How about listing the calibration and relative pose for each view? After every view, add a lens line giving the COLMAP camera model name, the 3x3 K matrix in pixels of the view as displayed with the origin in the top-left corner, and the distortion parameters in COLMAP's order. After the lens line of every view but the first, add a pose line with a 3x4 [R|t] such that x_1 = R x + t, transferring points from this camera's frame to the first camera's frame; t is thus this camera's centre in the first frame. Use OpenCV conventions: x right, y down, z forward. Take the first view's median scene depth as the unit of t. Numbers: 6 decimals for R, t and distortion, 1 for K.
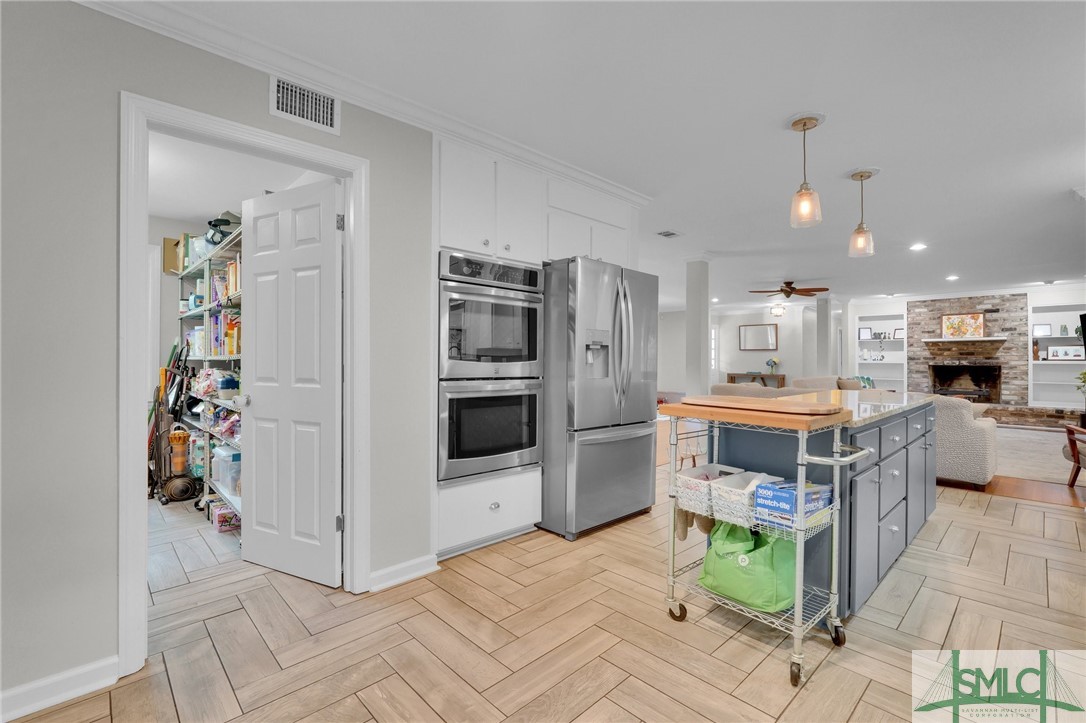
lens RADIAL K [[483.3, 0, 546.3], [0, 483.3, 357.8], [0, 0, 1]] dist [-0.015519, 0.004594]
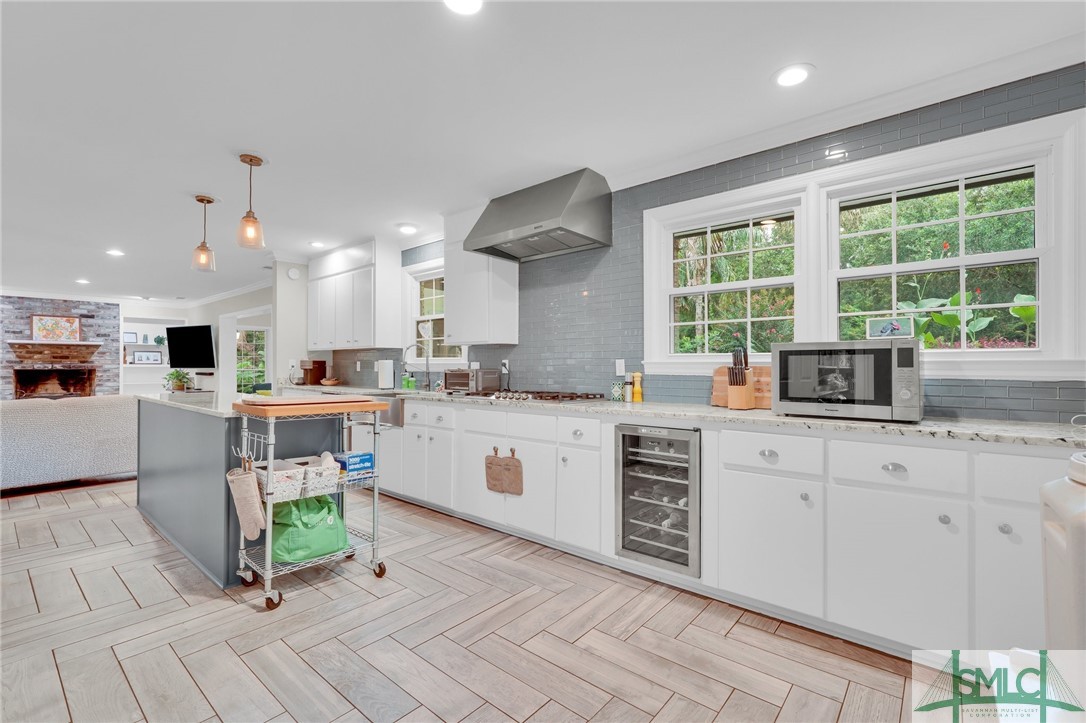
lens RADIAL K [[483.3, 0, 544.8], [0, 483.3, 363.9], [0, 0, 1]] dist [-0.015519, 0.004594]
pose [[-0.107682, -0.000855, 0.994185, -0.207268], [-0.004953, 0.999988, 0.000323, -0.000278], [-0.994173, -0.004889, -0.107685, 0.126181]]
